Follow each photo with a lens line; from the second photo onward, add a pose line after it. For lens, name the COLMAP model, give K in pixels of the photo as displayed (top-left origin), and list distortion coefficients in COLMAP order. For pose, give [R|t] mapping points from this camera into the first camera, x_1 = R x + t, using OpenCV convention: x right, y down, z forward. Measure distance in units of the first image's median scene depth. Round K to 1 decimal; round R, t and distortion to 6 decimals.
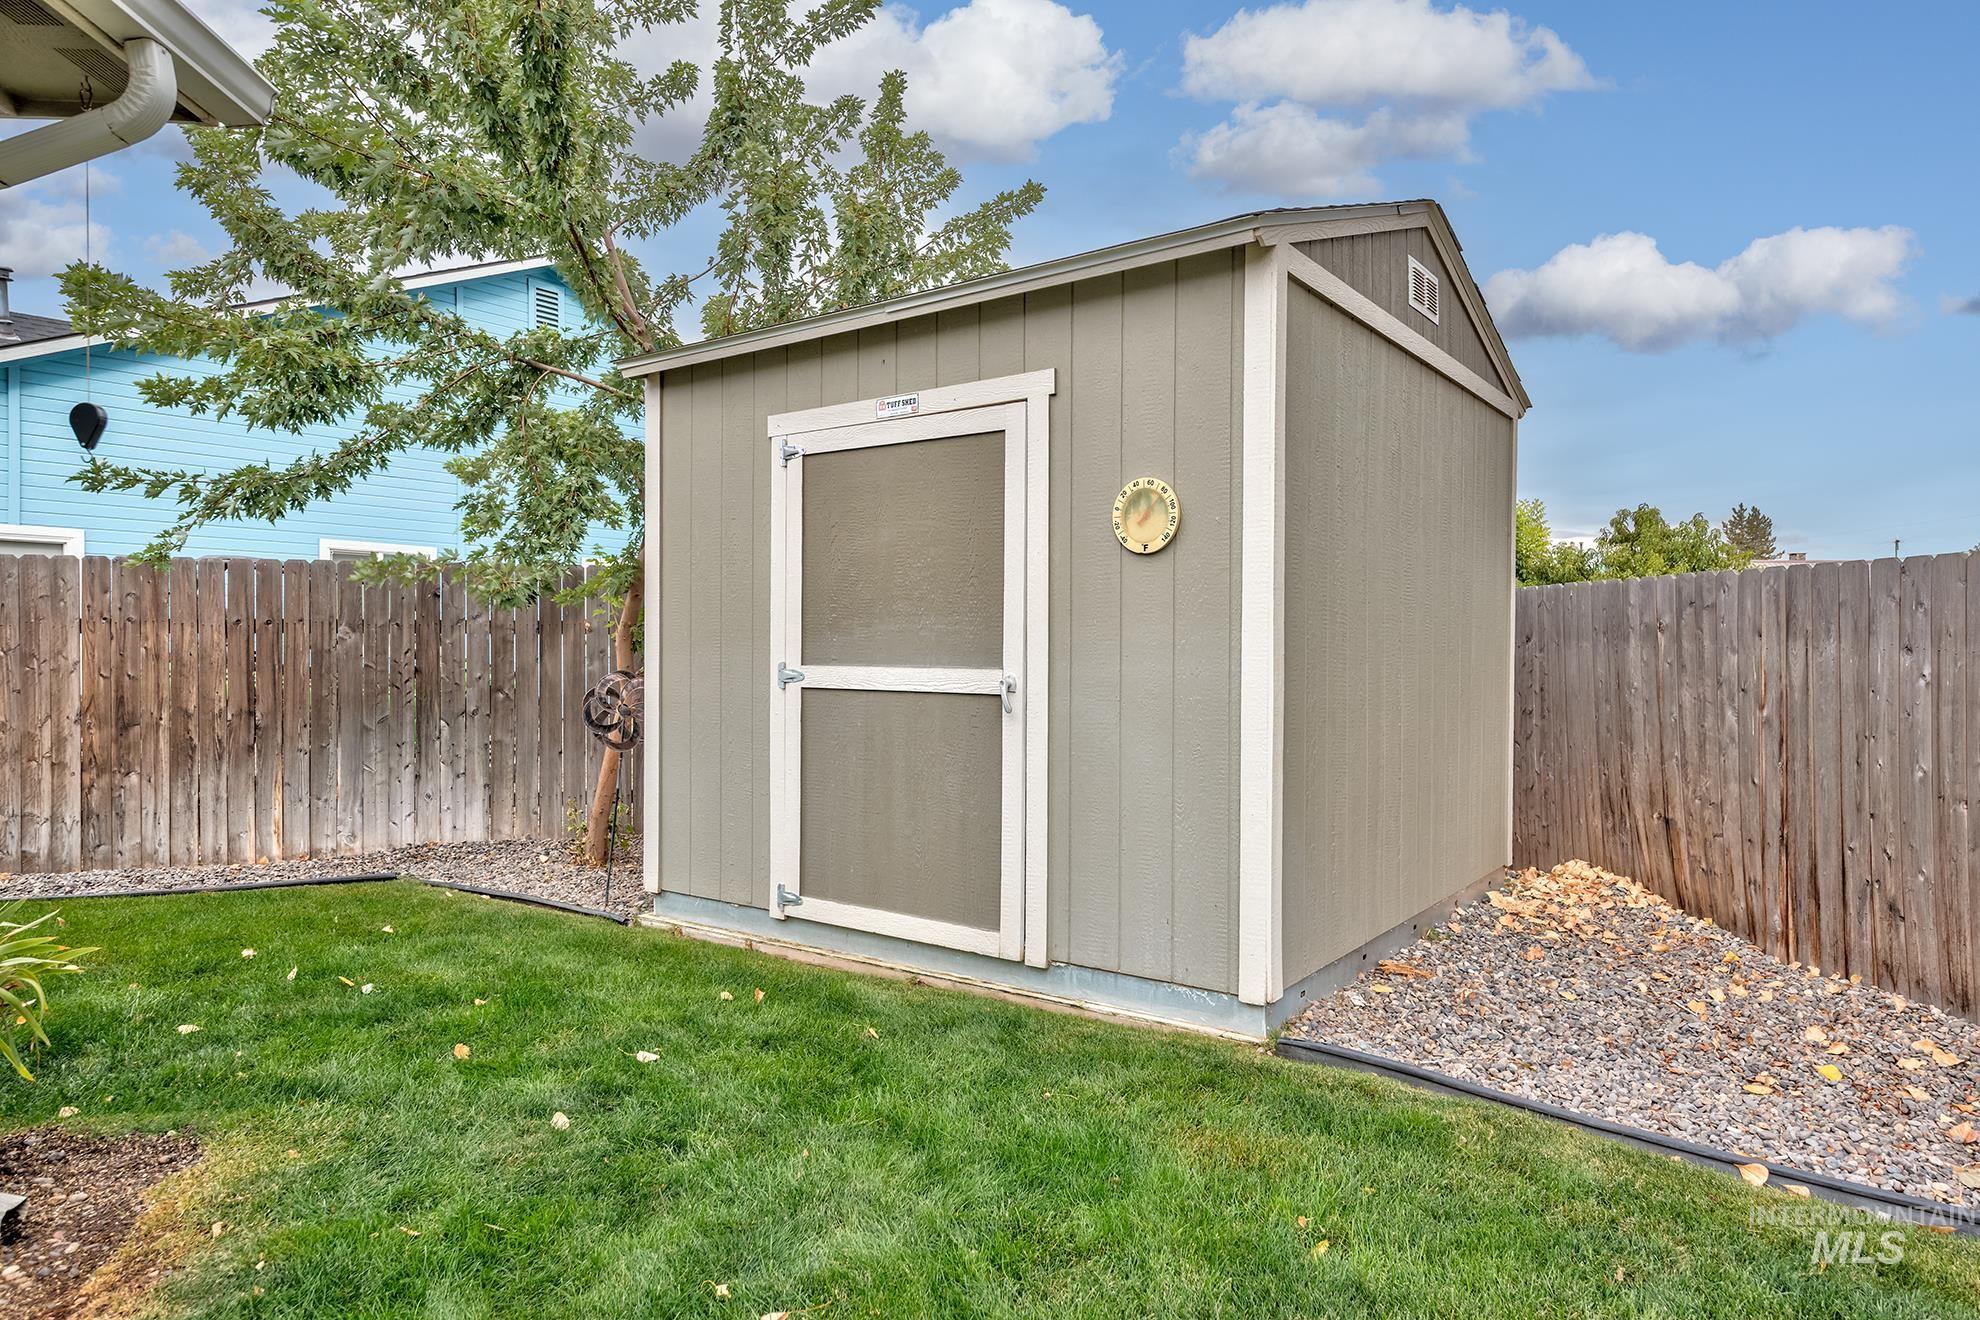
lens RADIAL K [[1183.3, 0, 995.0], [0, 1183.3, 657.7], [0, 0, 1]] dist [0.027868, 0.000155]
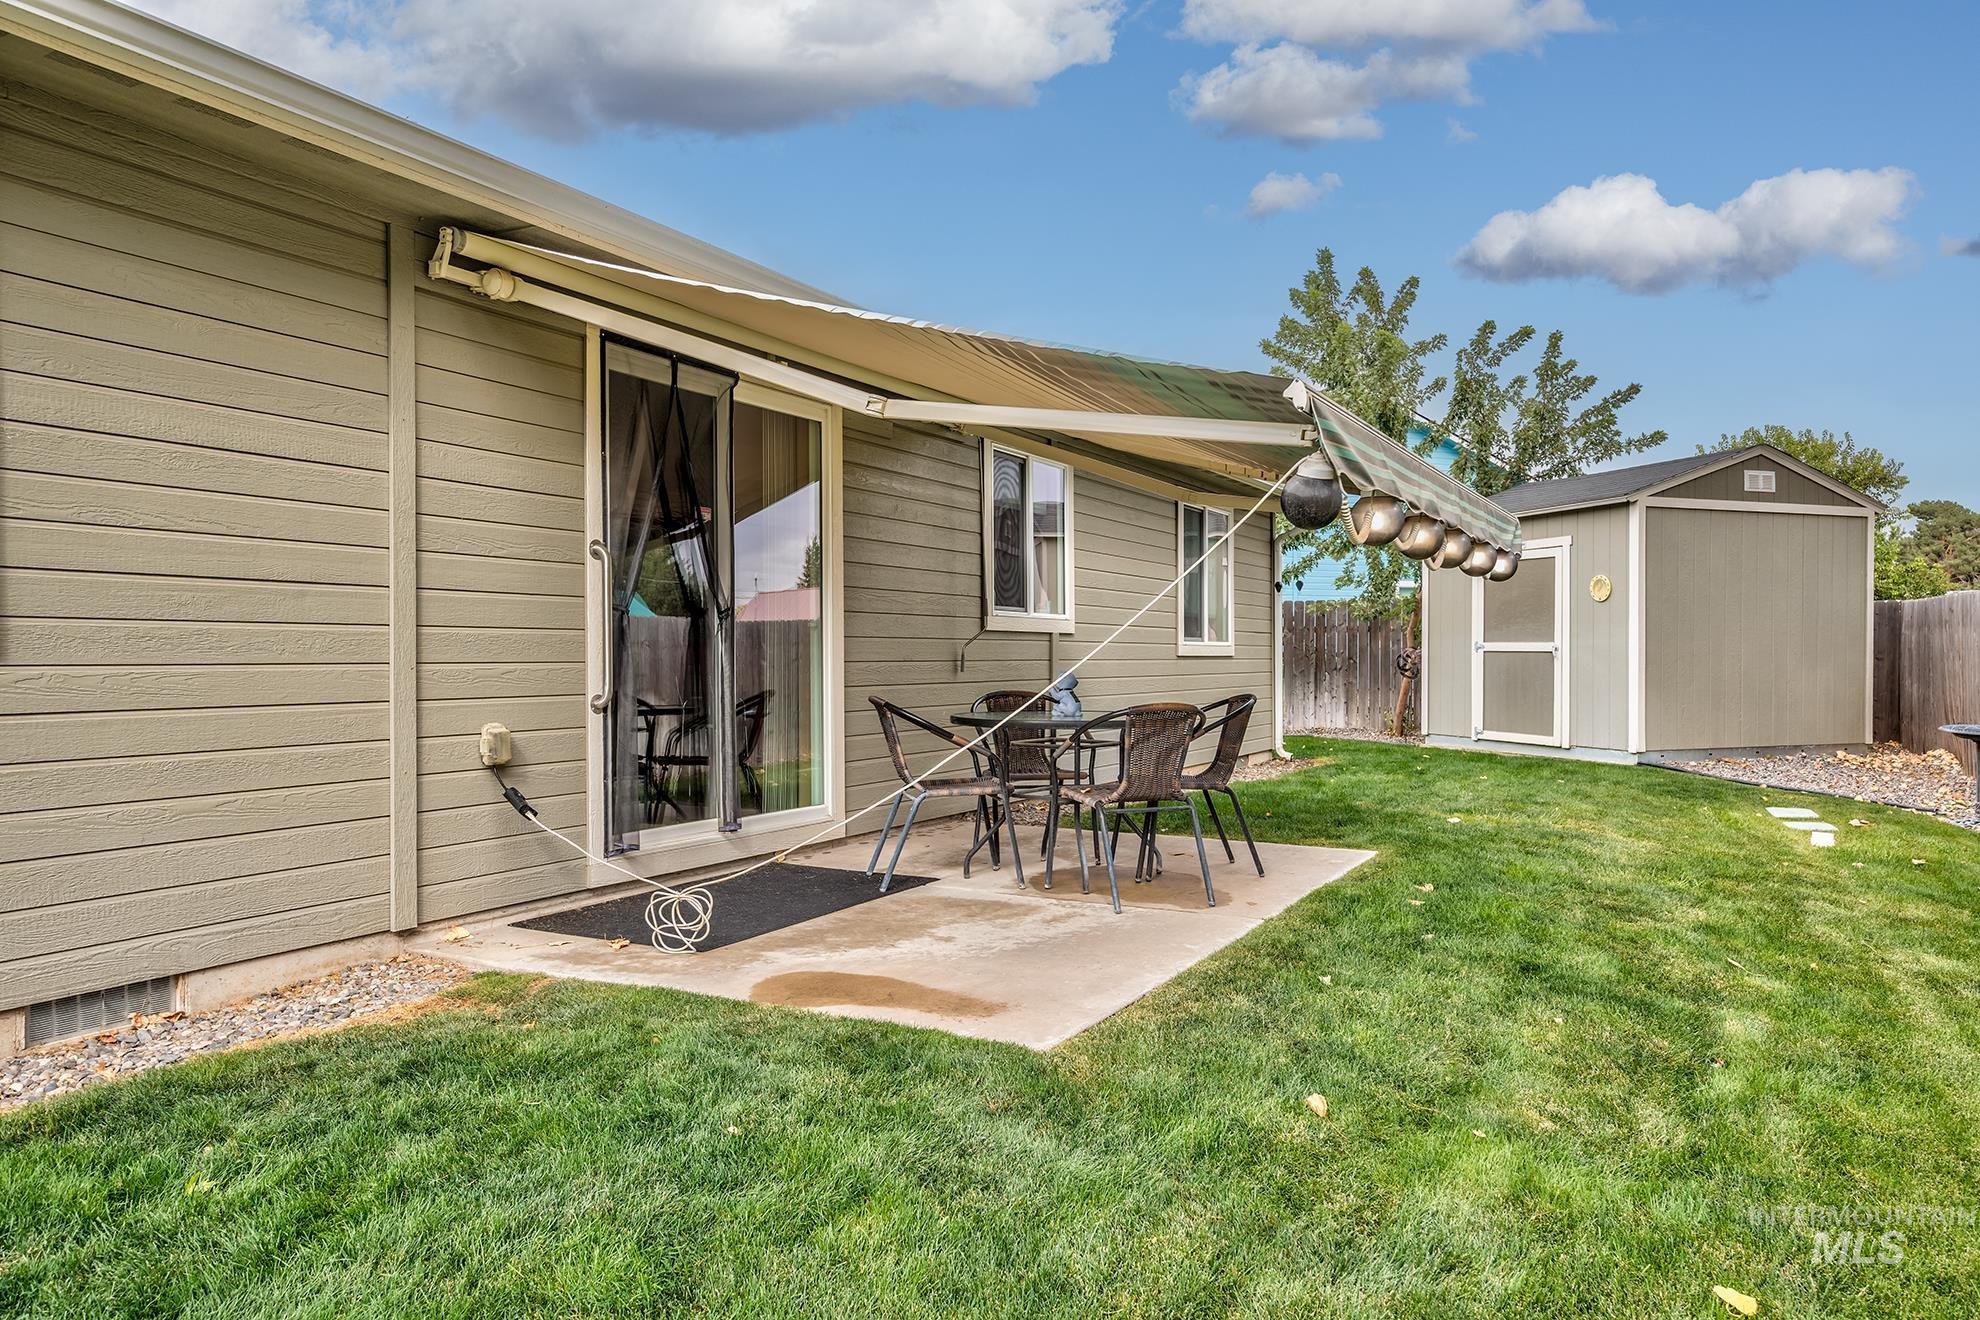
lens RADIAL K [[1297.2, 0, 993.0], [0, 1297.2, 663.5], [0, 0, 1]] dist [0.002022, 0.008998]
pose [[0.830457, 0.002748, -0.557076, 0.376317], [-0.001089, 0.999994, 0.003310, 0.031804], [0.557081, -0.002142, 0.830455, -1.401292]]
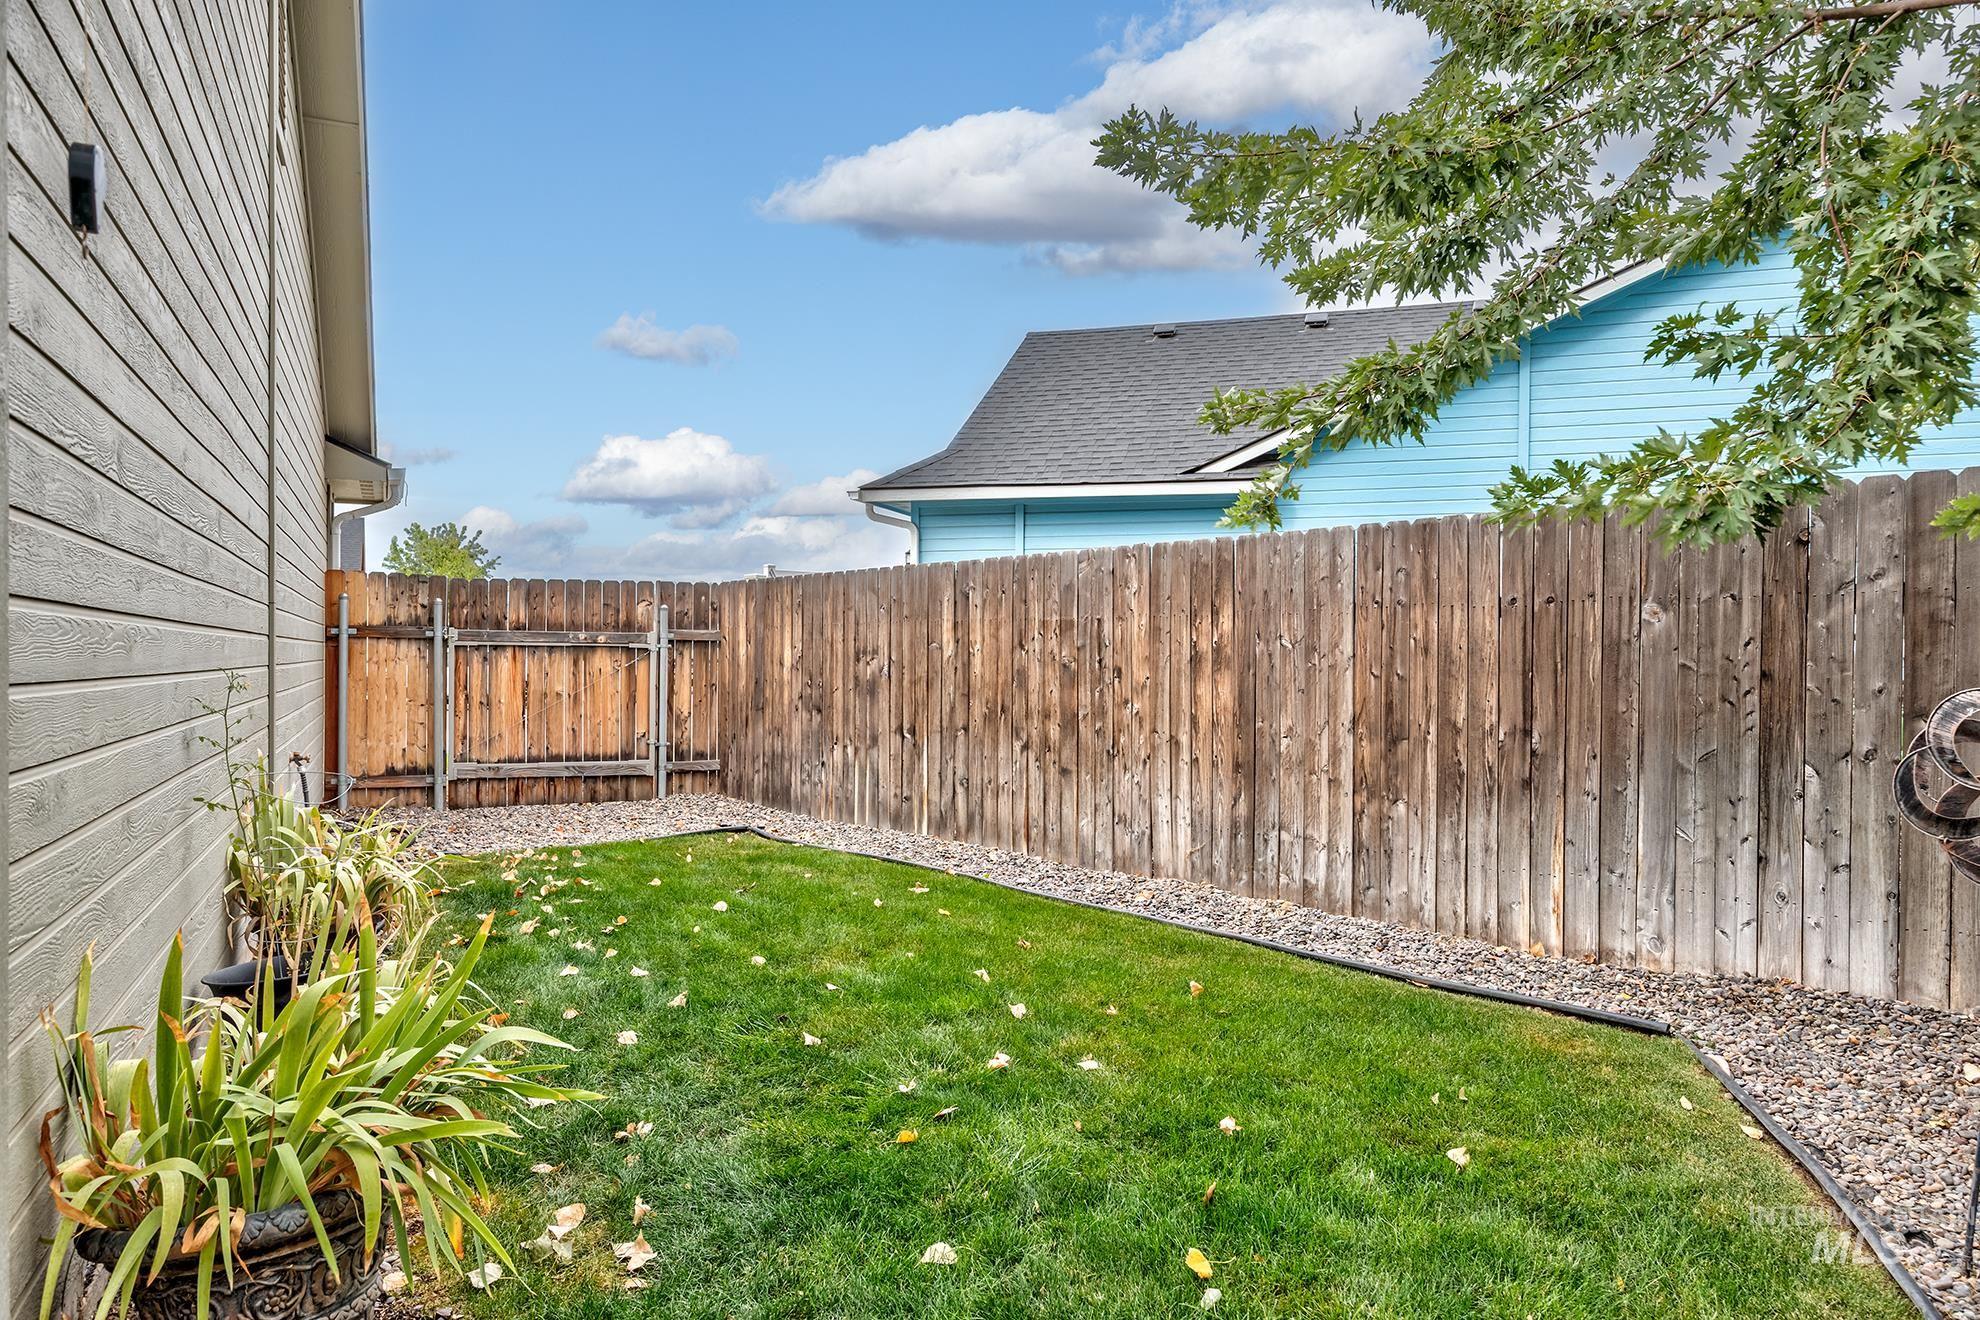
lens RADIAL K [[1297.2, 0, 989.3], [0, 1297.2, 661.2], [0, 0, 1]] dist [0.002022, 0.008998]
pose [[0.352209, 0.007136, -0.935894, -0.030353], [-0.007579, 0.999960, 0.004772, 0.004024], [0.935891, 0.005413, 0.352249, 0.452662]]
